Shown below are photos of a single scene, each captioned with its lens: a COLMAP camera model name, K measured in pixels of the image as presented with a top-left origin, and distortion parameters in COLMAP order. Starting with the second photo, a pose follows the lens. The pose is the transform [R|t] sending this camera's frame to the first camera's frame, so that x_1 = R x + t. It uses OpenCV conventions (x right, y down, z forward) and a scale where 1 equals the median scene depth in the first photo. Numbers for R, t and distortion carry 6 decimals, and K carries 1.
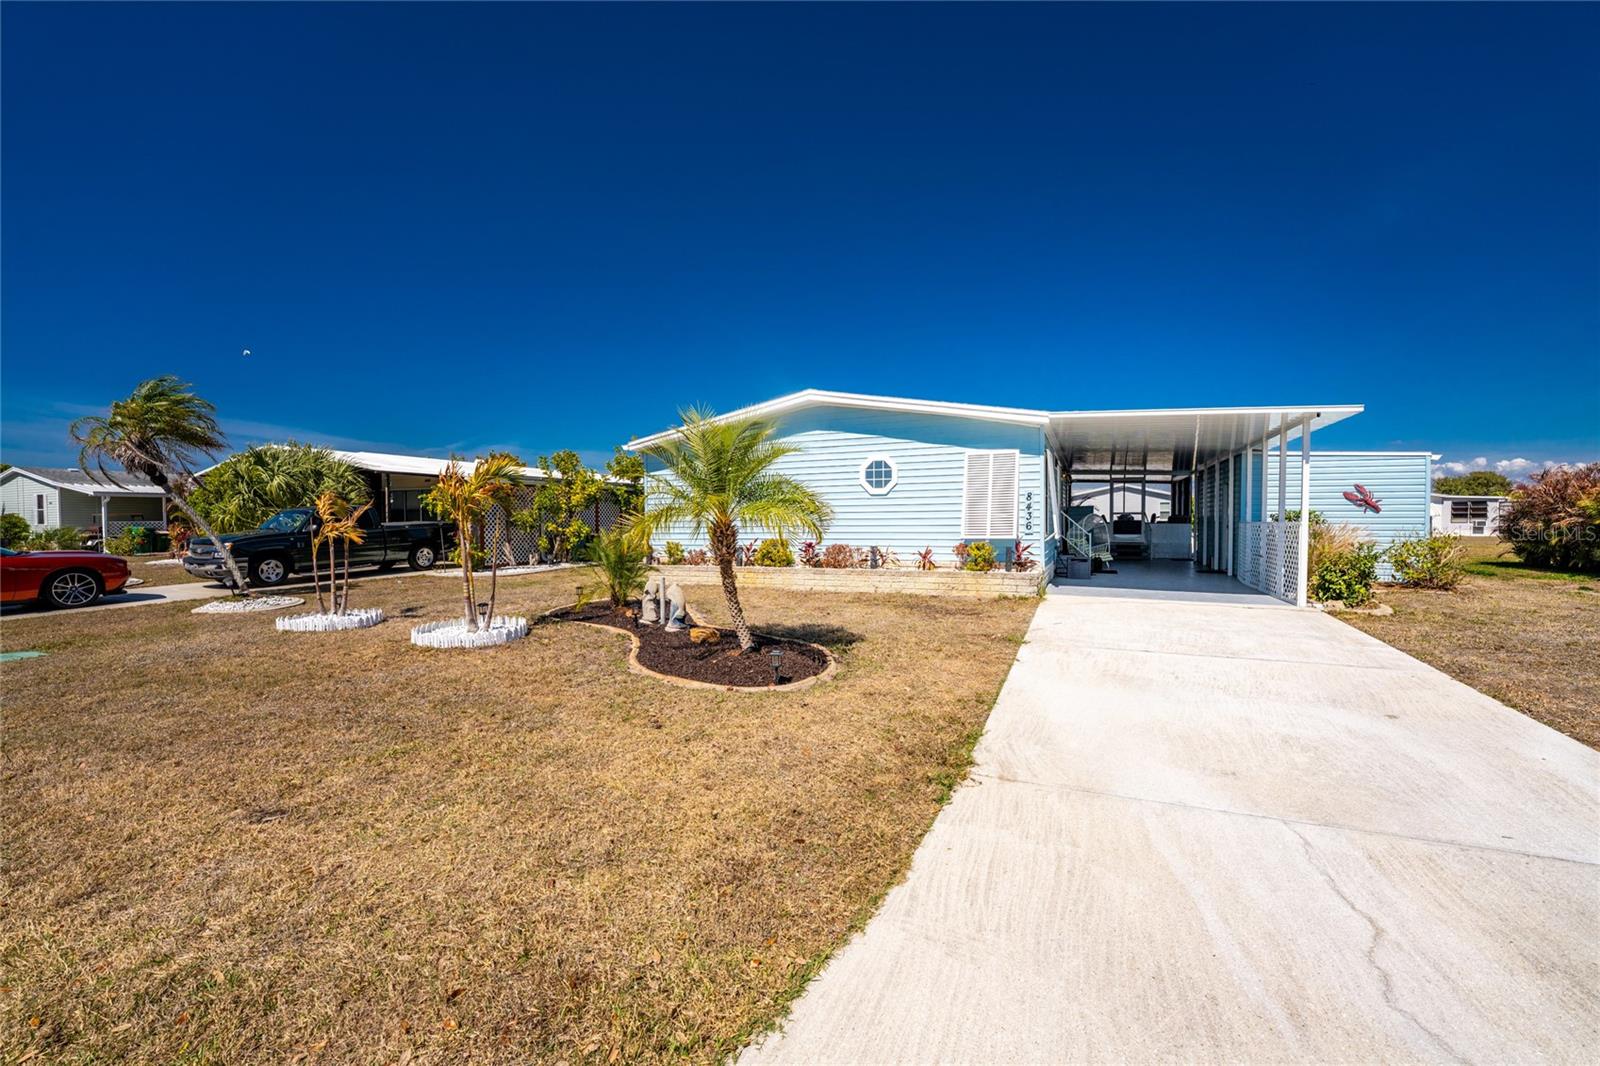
lens RADIAL K [[638.8, 0, 800.0], [0, 638.8, 533.0], [0, 0, 1]] dist [0.000167, -0.000018]
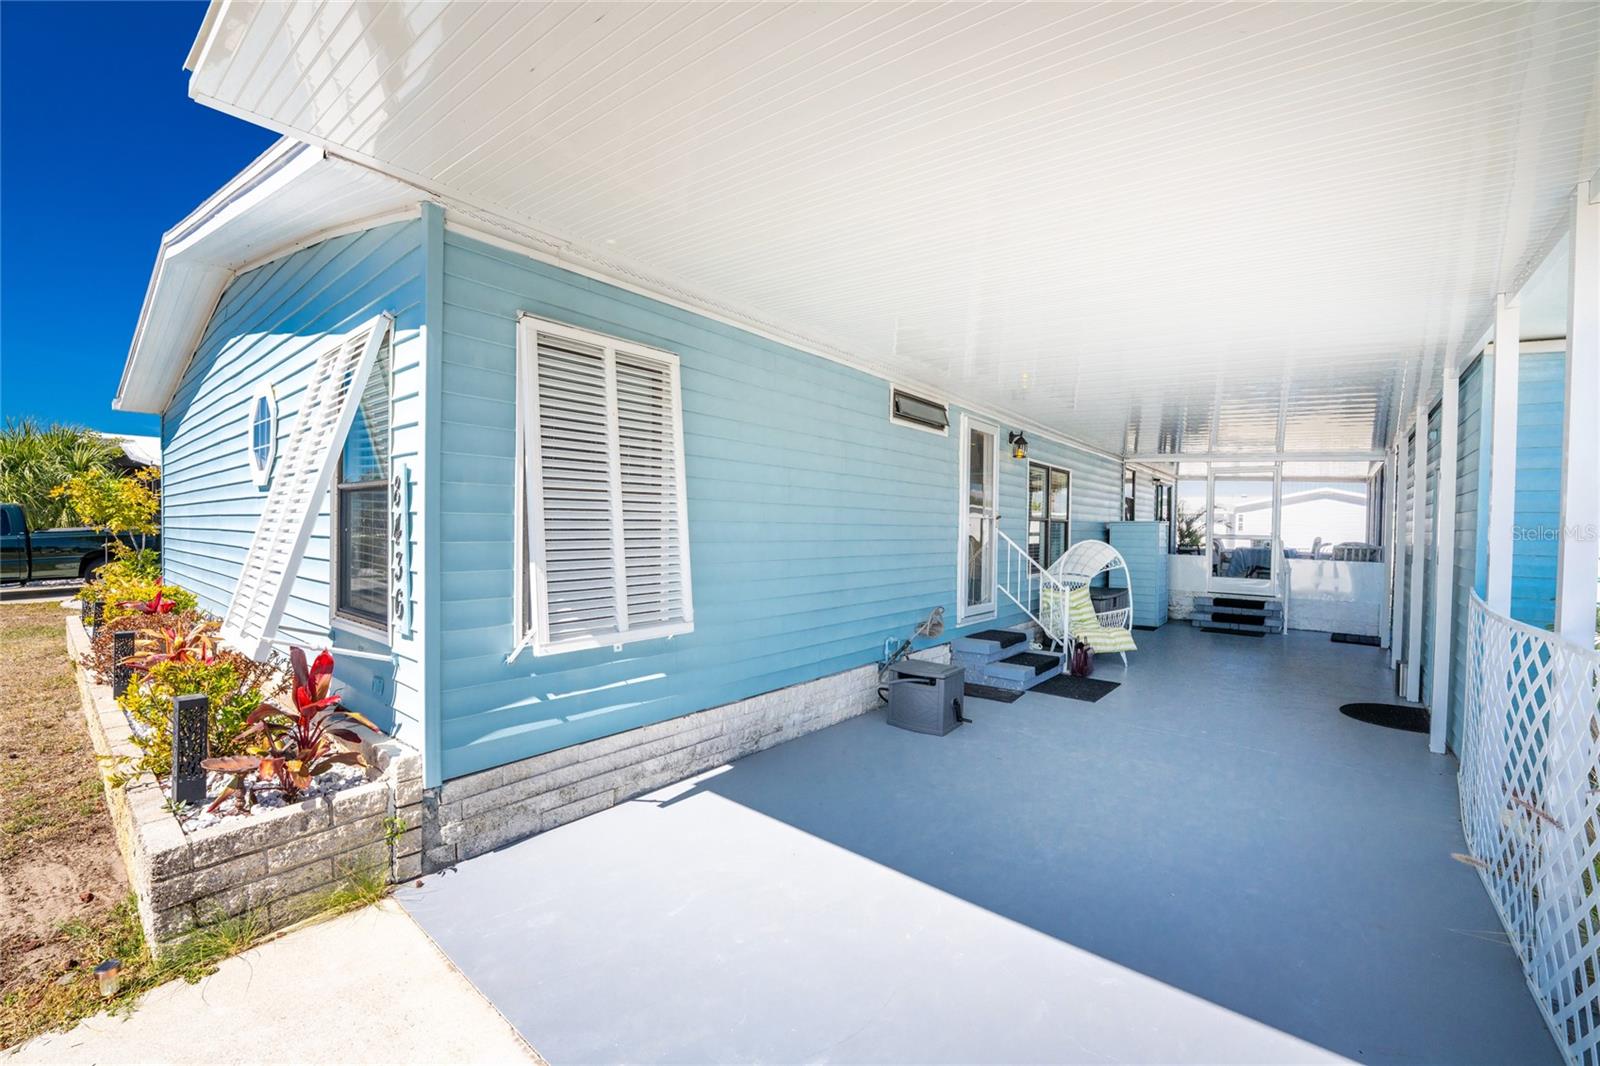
lens RADIAL K [[654.0, 0, 800.0], [0, 654.0, 533.0], [0, 0, 1]] dist [-0.042500, -0.000147]
pose [[0.970220, 0.028312, -0.240566, 0.304130], [-0.032140, 0.999411, -0.012003, -0.017965], [0.240085, 0.019377, 0.970559, 0.433543]]
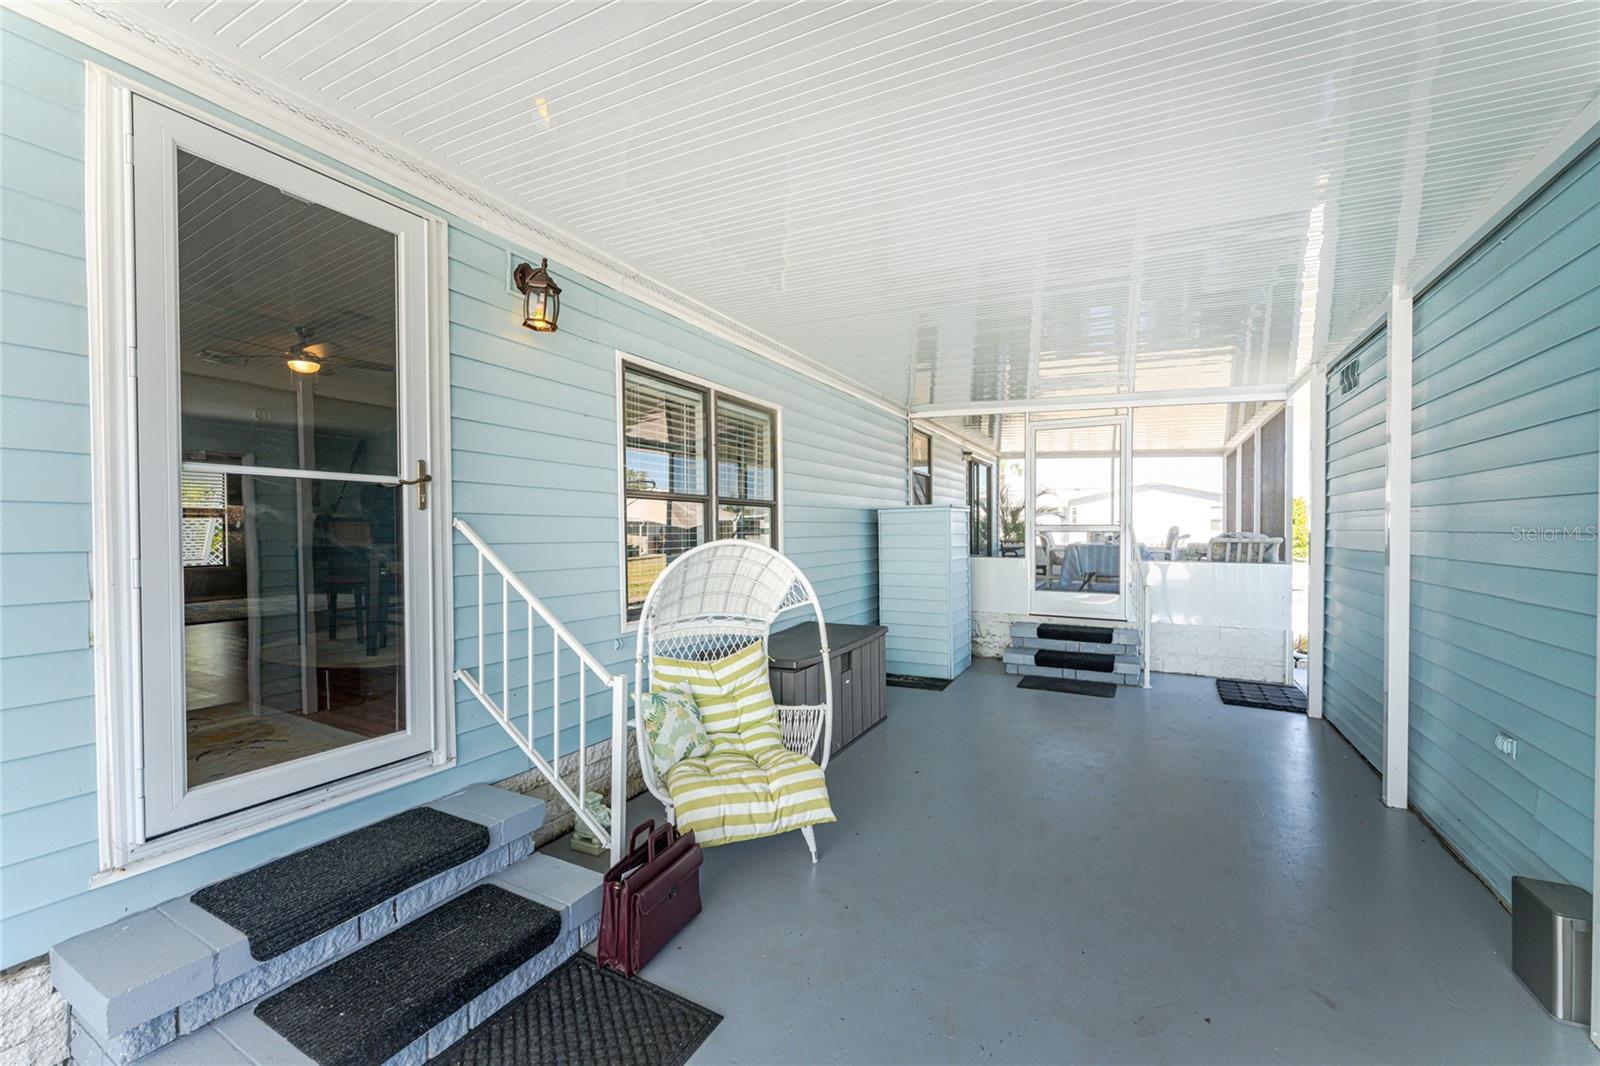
lens RADIAL K [[654.0, 0, 800.0], [0, 654.0, 533.0], [0, 0, 1]] dist [-0.042500, -0.000147]
pose [[0.999152, 0.007103, -0.040561, 0.399262], [-0.007867, 0.999794, -0.018695, -0.022703], [0.040420, 0.018998, 0.999002, 0.688242]]
